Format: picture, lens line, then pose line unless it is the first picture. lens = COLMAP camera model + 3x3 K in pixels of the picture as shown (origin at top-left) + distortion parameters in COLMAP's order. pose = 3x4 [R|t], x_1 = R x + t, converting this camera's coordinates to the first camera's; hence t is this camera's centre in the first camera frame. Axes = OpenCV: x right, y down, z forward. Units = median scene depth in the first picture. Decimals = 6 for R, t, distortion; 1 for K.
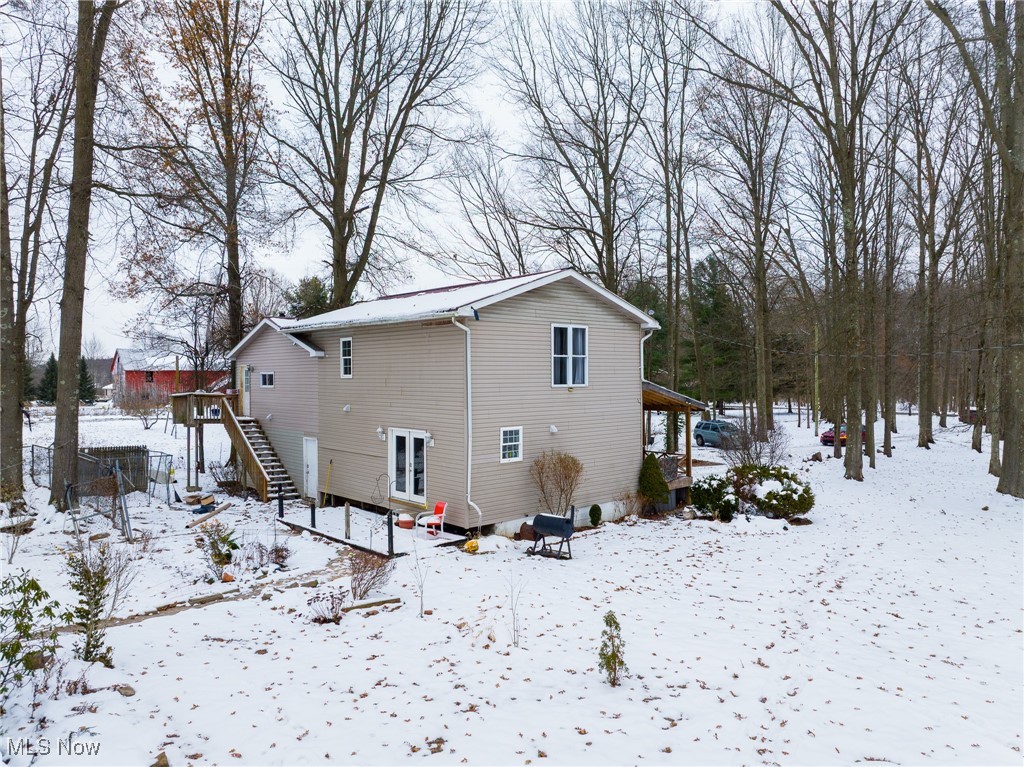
lens RADIAL K [[722.5, 0, 510.5], [0, 722.5, 380.2], [0, 0, 1]] dist [-0.048548, 0.016888]
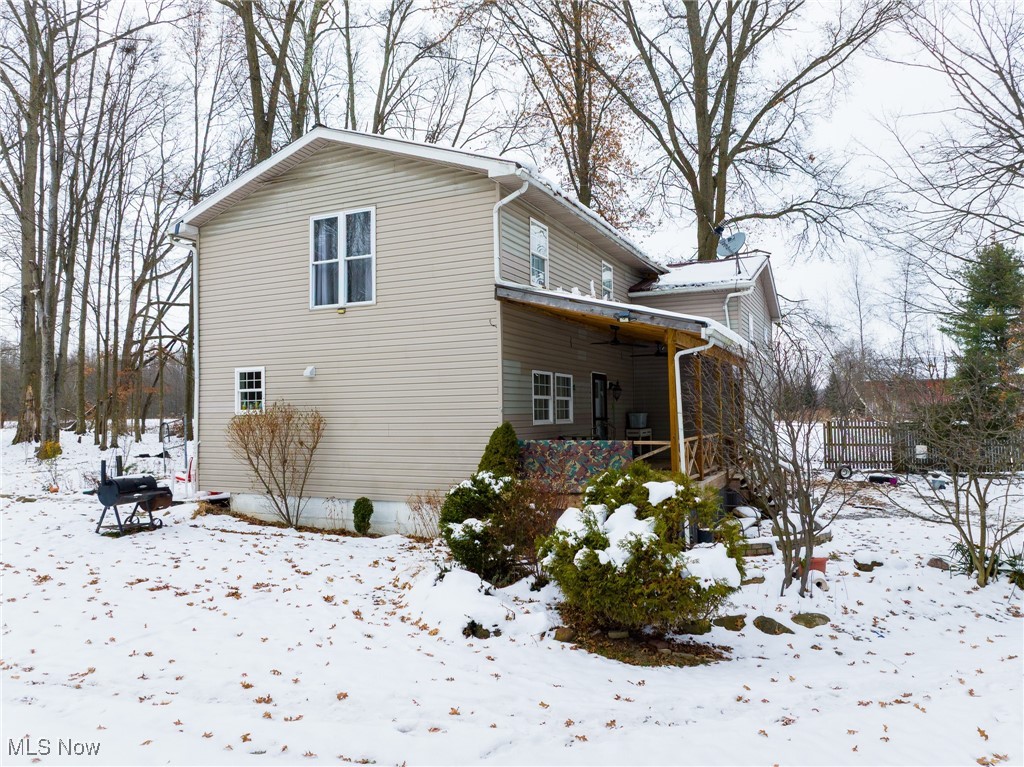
lens RADIAL K [[722.5, 0, 512.2], [0, 722.5, 381.7], [0, 0, 1]] dist [-0.048548, 0.016888]
pose [[0.397163, -0.040173, -0.916868, 0.618436], [-0.000625, 0.999029, -0.044044, 0.088295], [0.917748, 0.018065, 0.396753, 0.755827]]
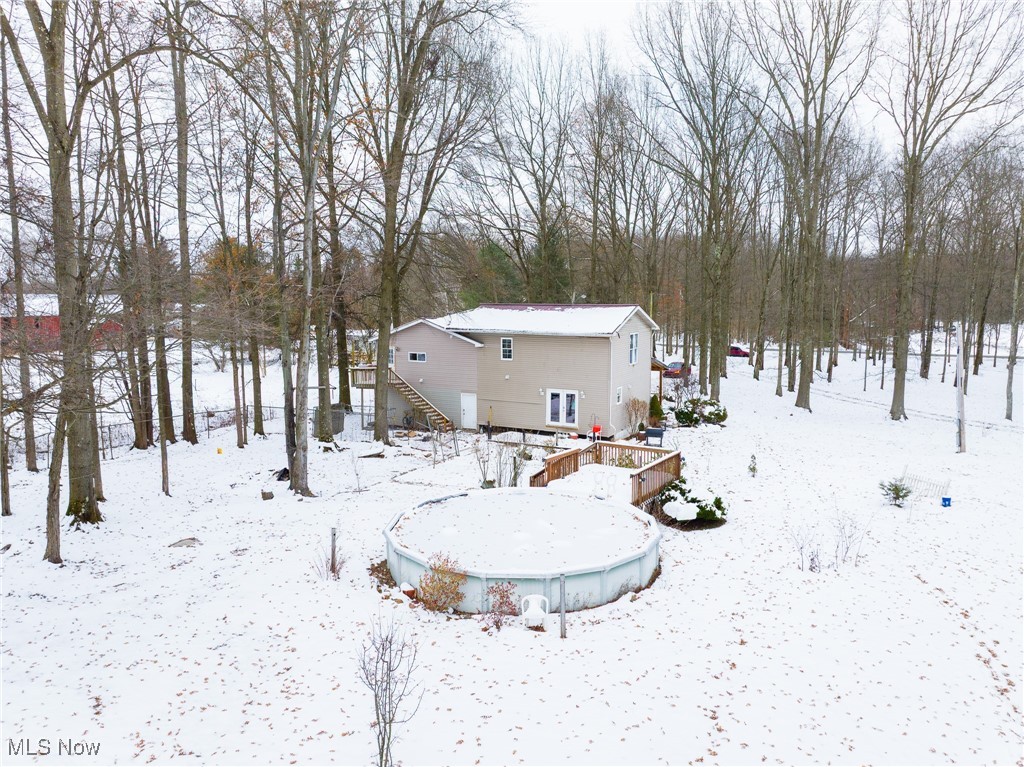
lens RADIAL K [[722.5, 0, 510.9], [0, 722.5, 387.2], [0, 0, 1]] dist [-0.048548, 0.016888]
pose [[0.940732, -0.039748, 0.336815, -0.760732], [-0.000058, 0.993090, 0.117359, -0.135385], [-0.339152, -0.110423, 0.934228, -0.619269]]
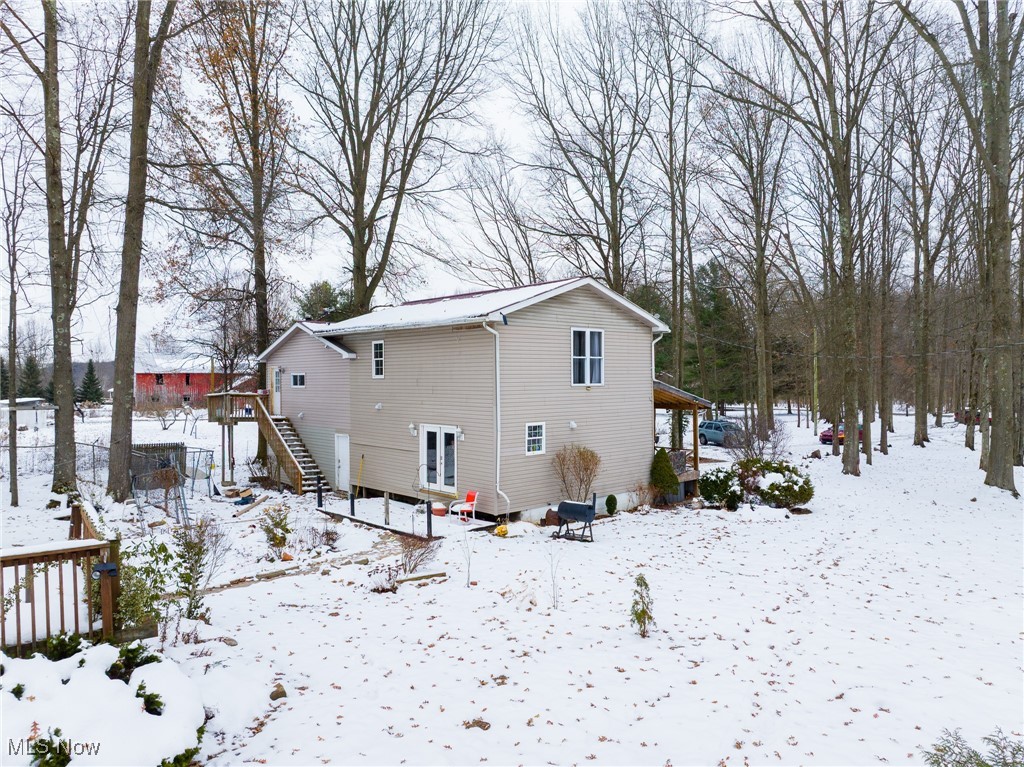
lens RADIAL K [[722.5, 0, 511.6], [0, 722.5, 377.0], [0, 0, 1]] dist [-0.048548, 0.016888]
pose [[0.999997, -0.001311, 0.002249, -0.029194], [0.001328, 0.999967, -0.007960, 0.003740], [-0.002239, 0.007963, 0.999966, -0.069716]]
